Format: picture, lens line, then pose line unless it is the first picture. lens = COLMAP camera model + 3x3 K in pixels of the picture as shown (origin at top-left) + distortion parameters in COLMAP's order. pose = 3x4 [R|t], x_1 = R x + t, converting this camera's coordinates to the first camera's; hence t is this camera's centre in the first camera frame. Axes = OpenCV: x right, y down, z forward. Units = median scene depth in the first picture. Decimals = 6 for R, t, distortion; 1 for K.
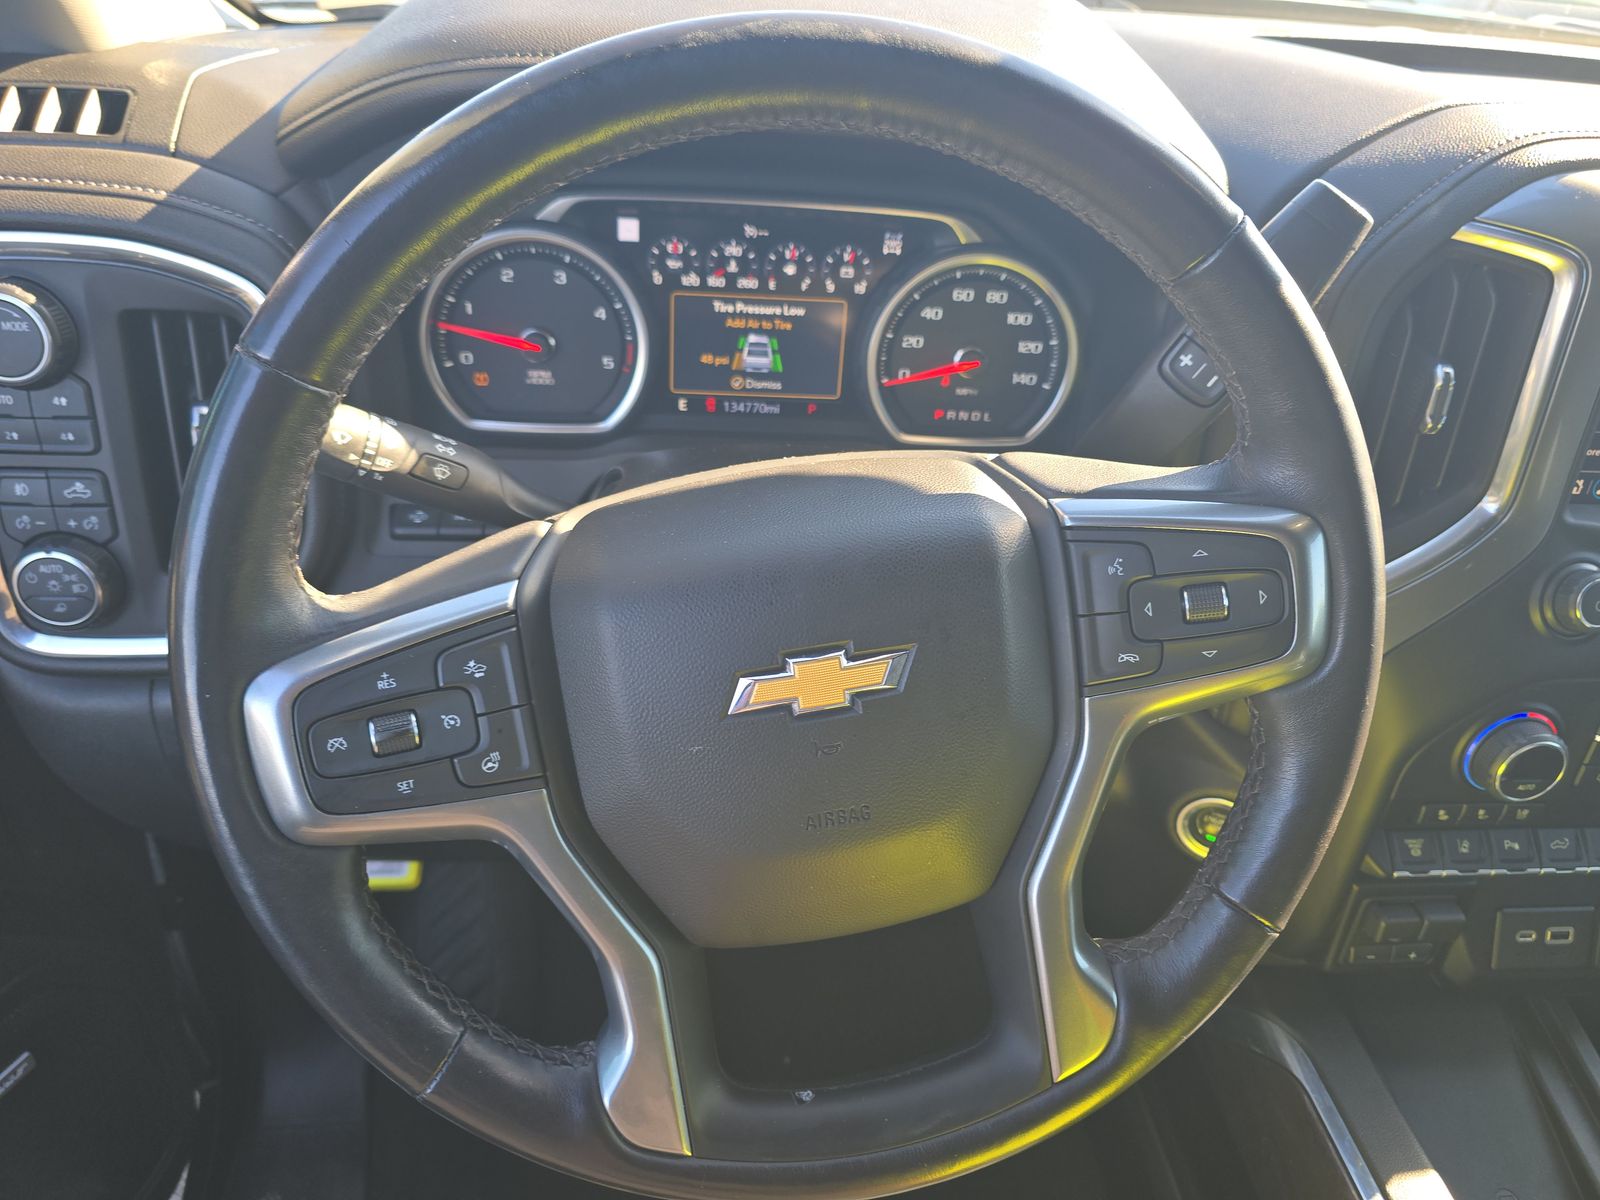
lens RADIAL K [[1067.1, 0, 791.0], [0, 1067.1, 593.1], [0, 0, 1]] dist [0.059255, -0.067655]
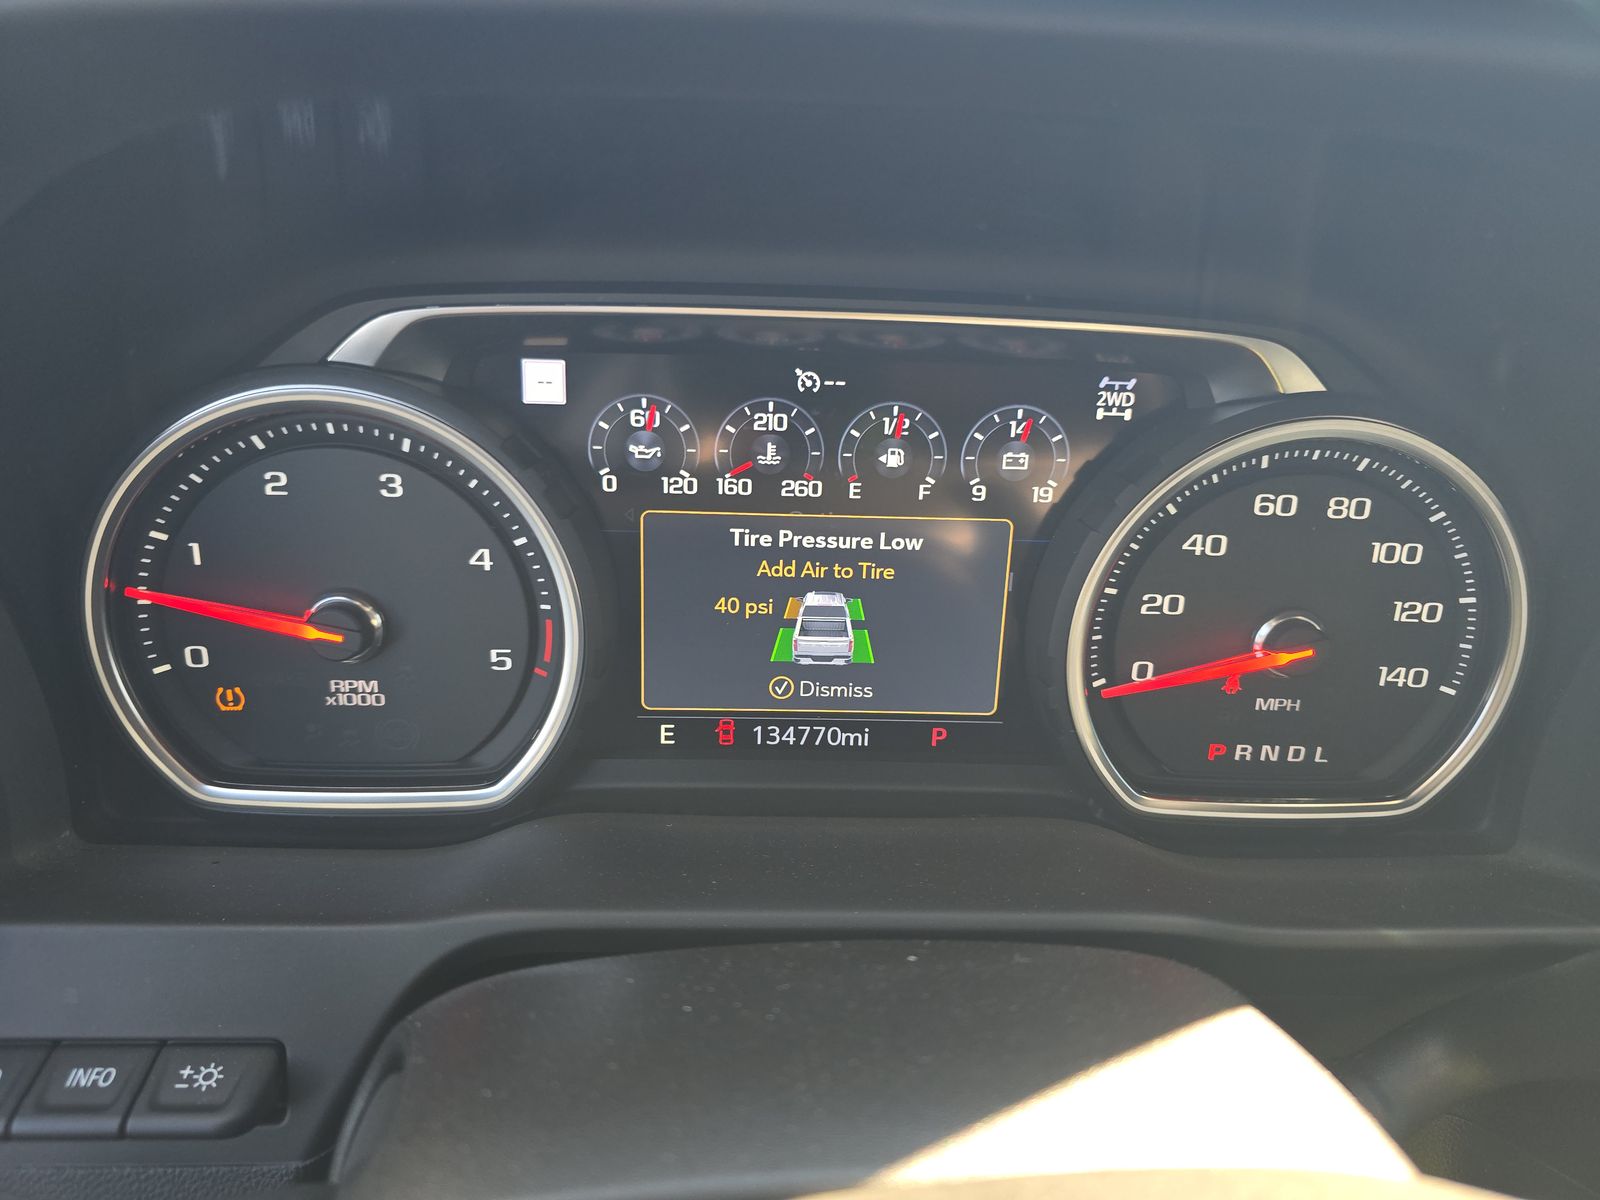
lens RADIAL K [[1071.0, 0, 800.0], [0, 1071.0, 600.0], [0, 0, 1]] dist [0.064027, -0.139209]
pose [[0.999414, -0.014099, -0.031199, -0.027128], [0.009196, 0.988330, -0.152050, -0.168427], [0.032978, 0.151674, 0.987880, 0.541849]]
